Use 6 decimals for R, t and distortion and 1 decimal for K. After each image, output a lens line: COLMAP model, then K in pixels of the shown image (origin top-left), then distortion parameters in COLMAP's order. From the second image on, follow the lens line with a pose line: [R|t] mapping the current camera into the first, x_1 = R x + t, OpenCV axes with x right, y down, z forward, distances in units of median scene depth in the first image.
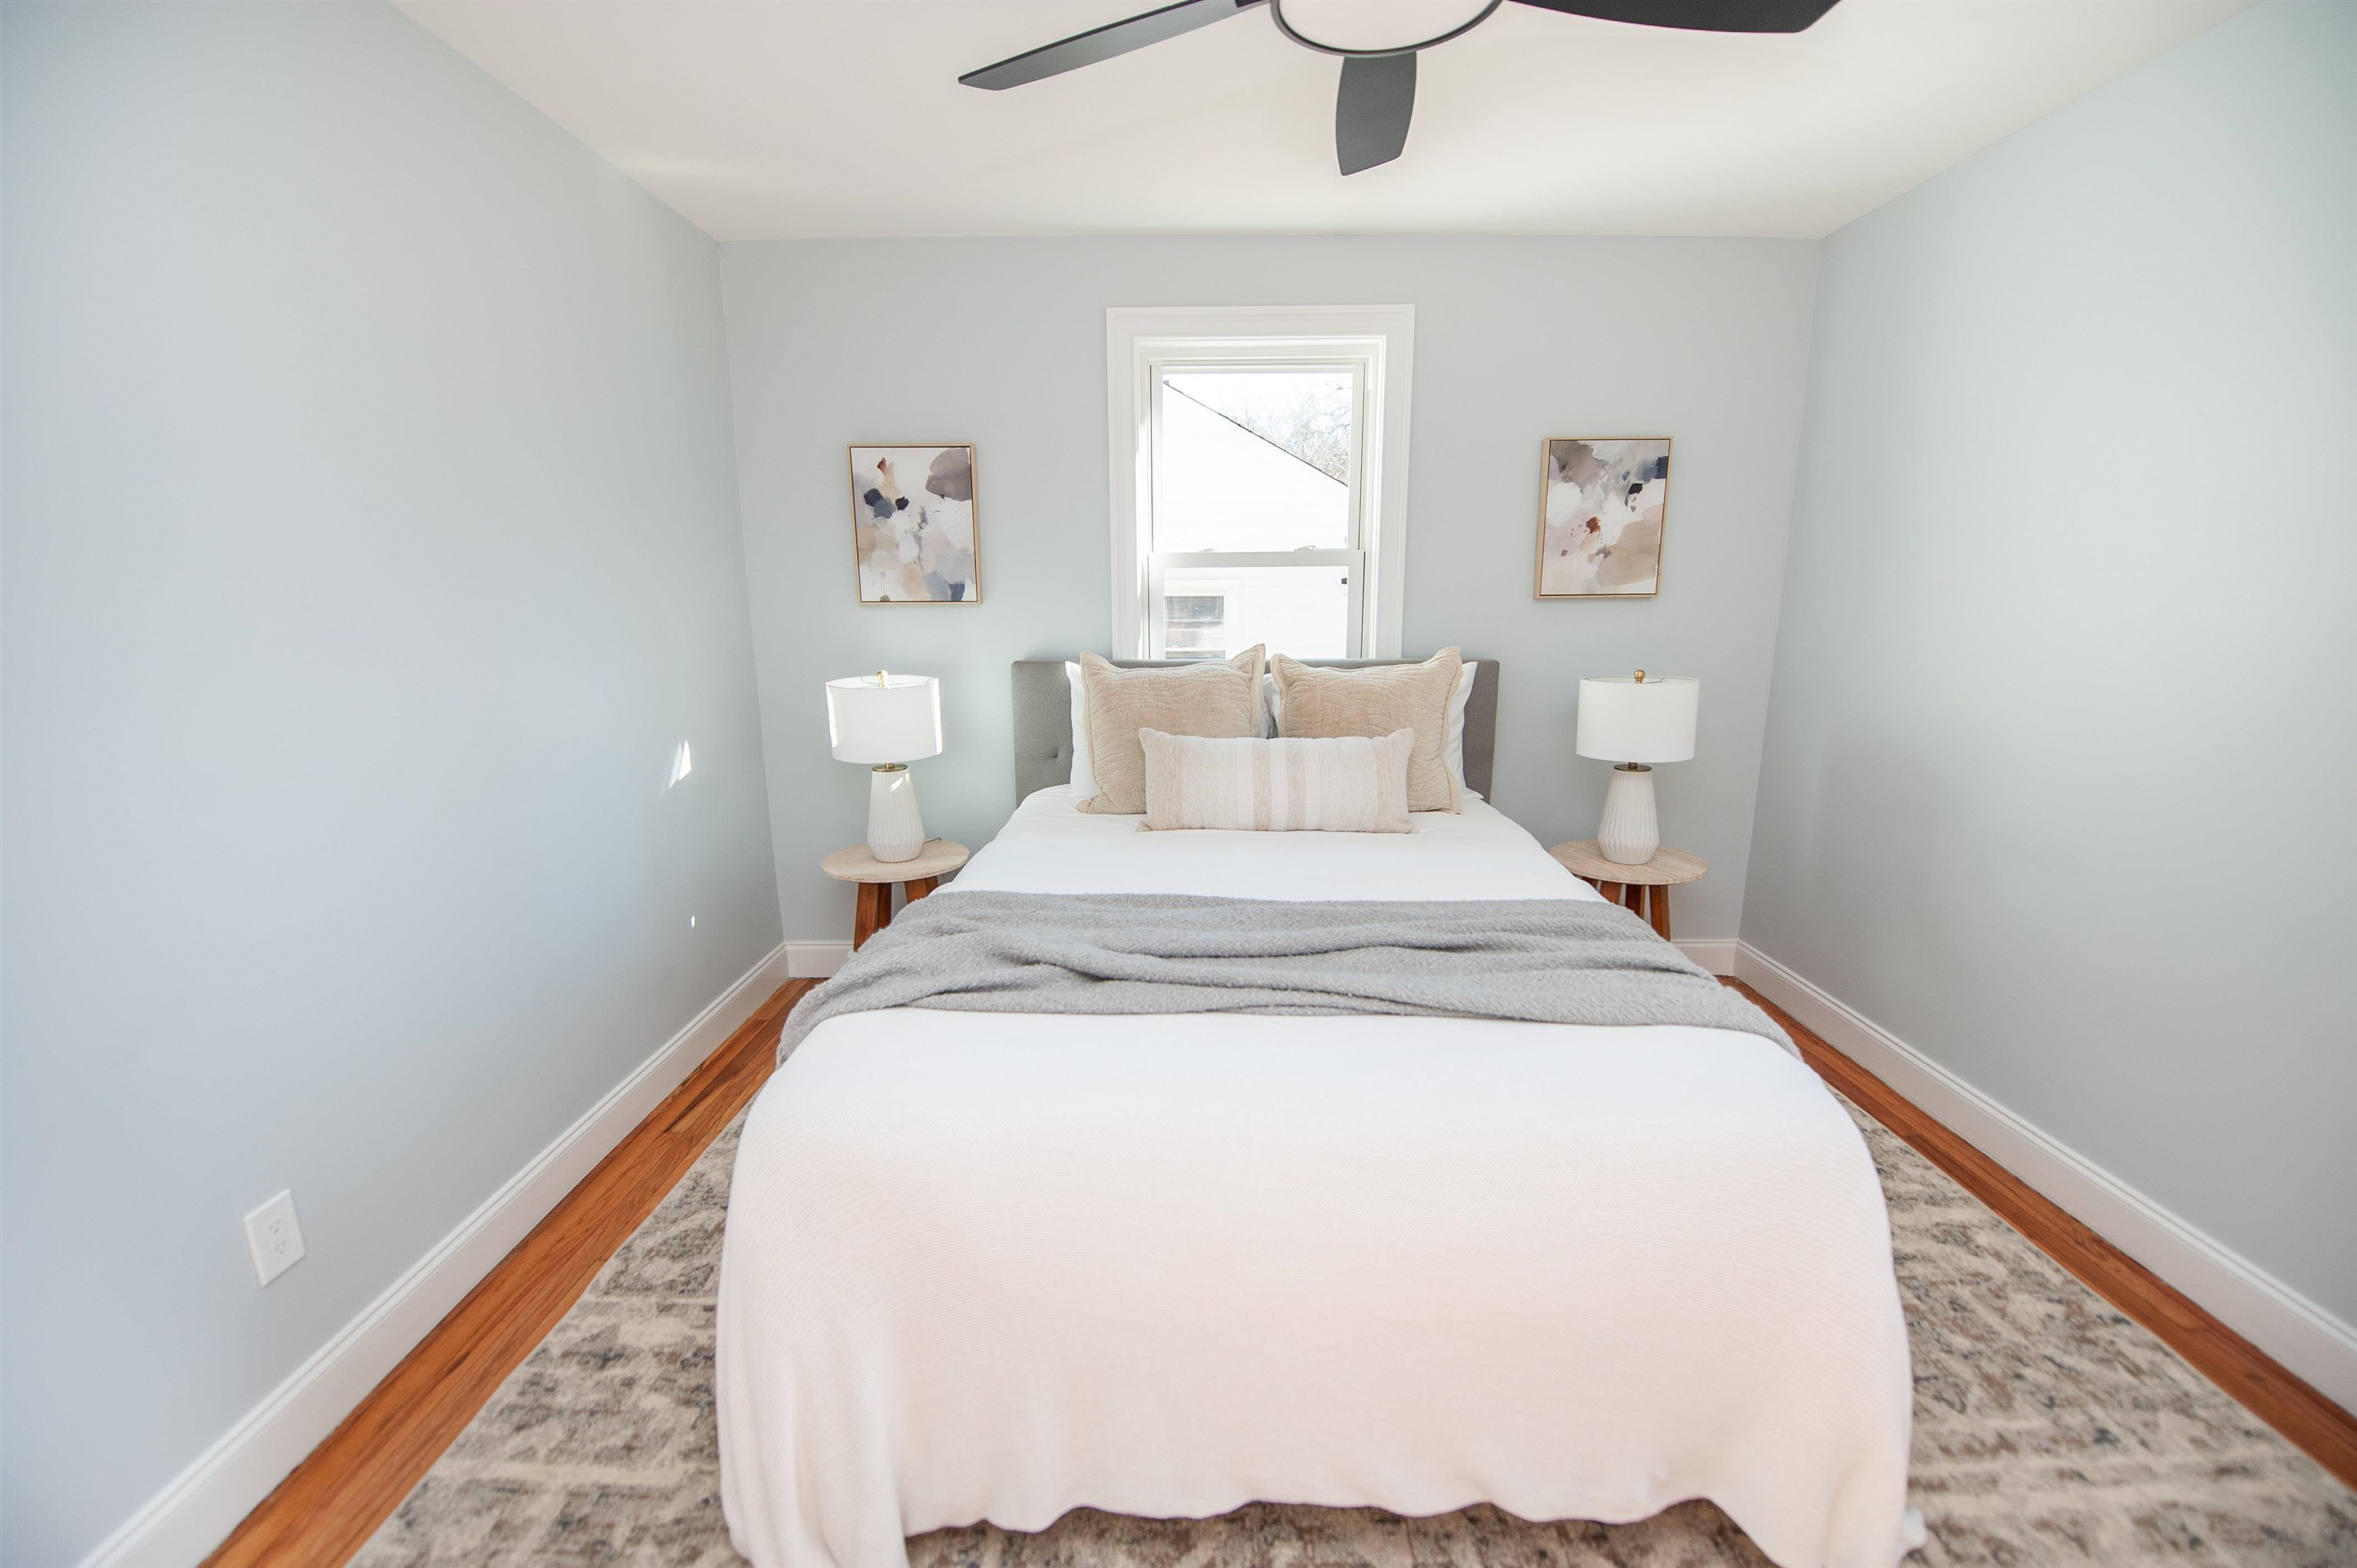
lens RADIAL K [[944.3, 0, 1174.2], [0, 944.3, 780.4], [0, 0, 1]] dist [-0.018192, -0.002174]
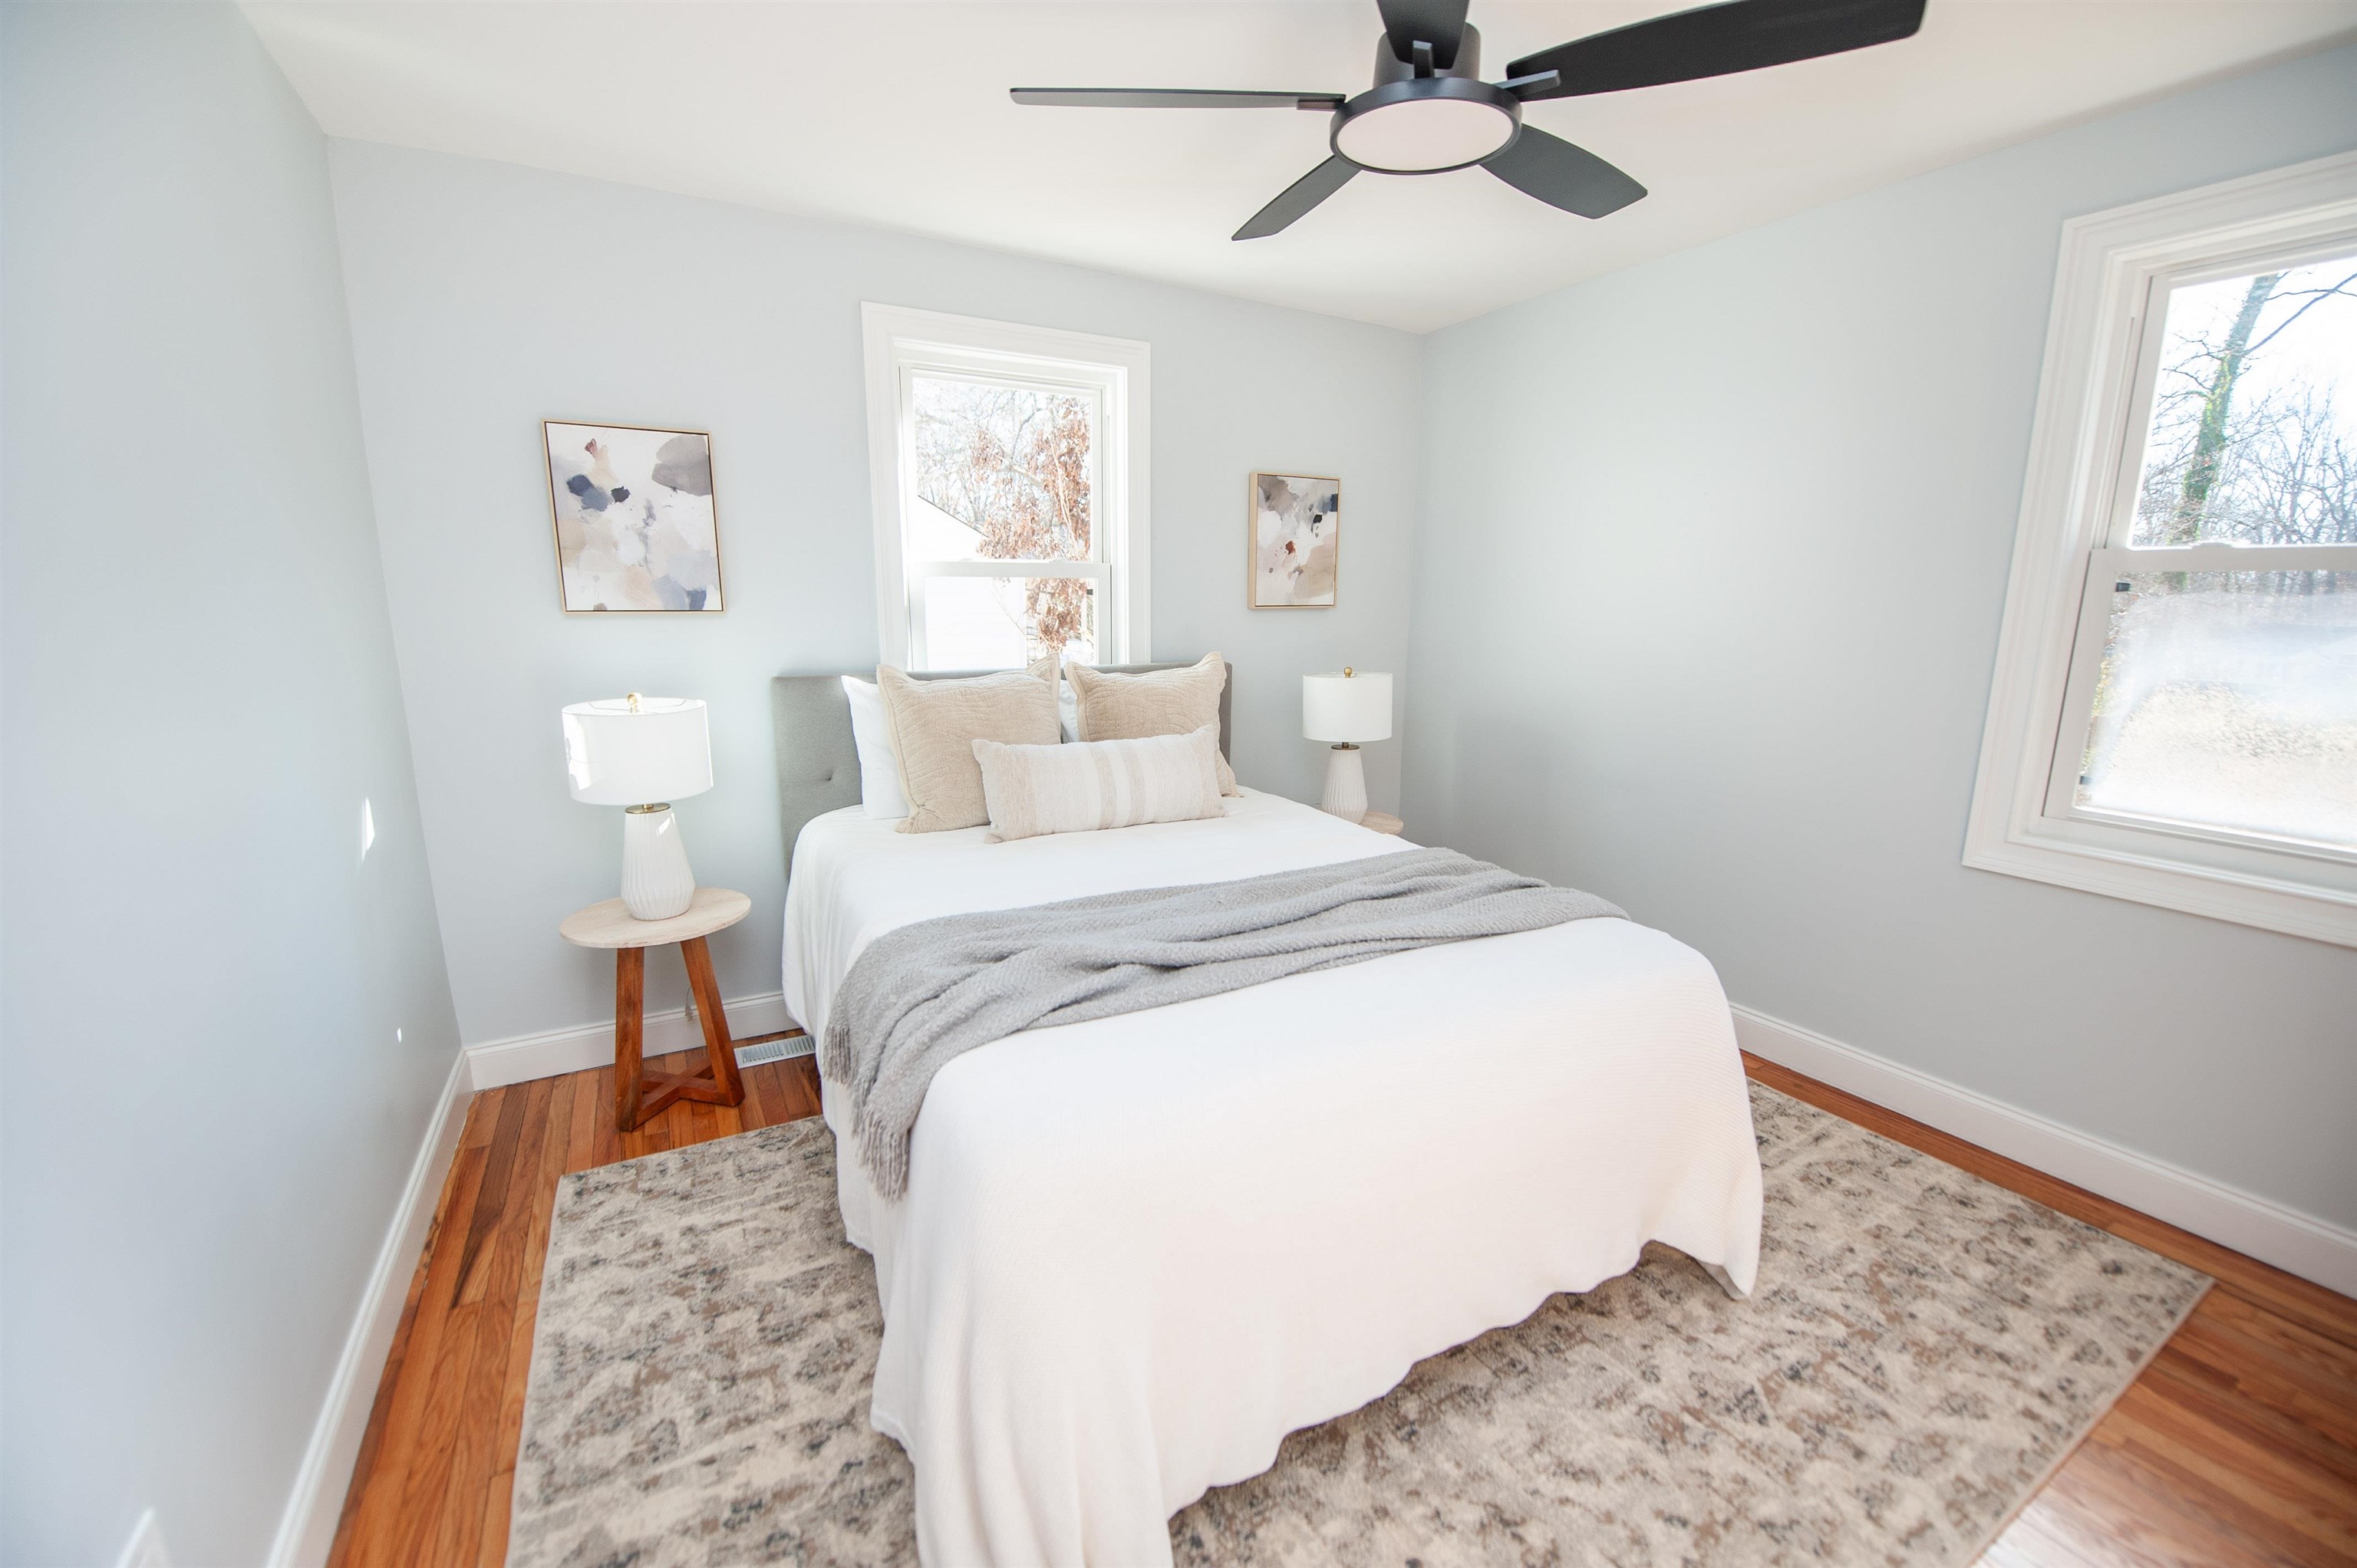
lens RADIAL K [[944.3, 0, 1180.1], [0, 944.3, 783.1], [0, 0, 1]] dist [-0.018192, -0.002174]
pose [[0.866058, -0.087193, 0.492281, -0.310719], [0.089315, 0.995817, 0.019250, -0.009541], [-0.491900, 0.027297, 0.870224, 0.035187]]
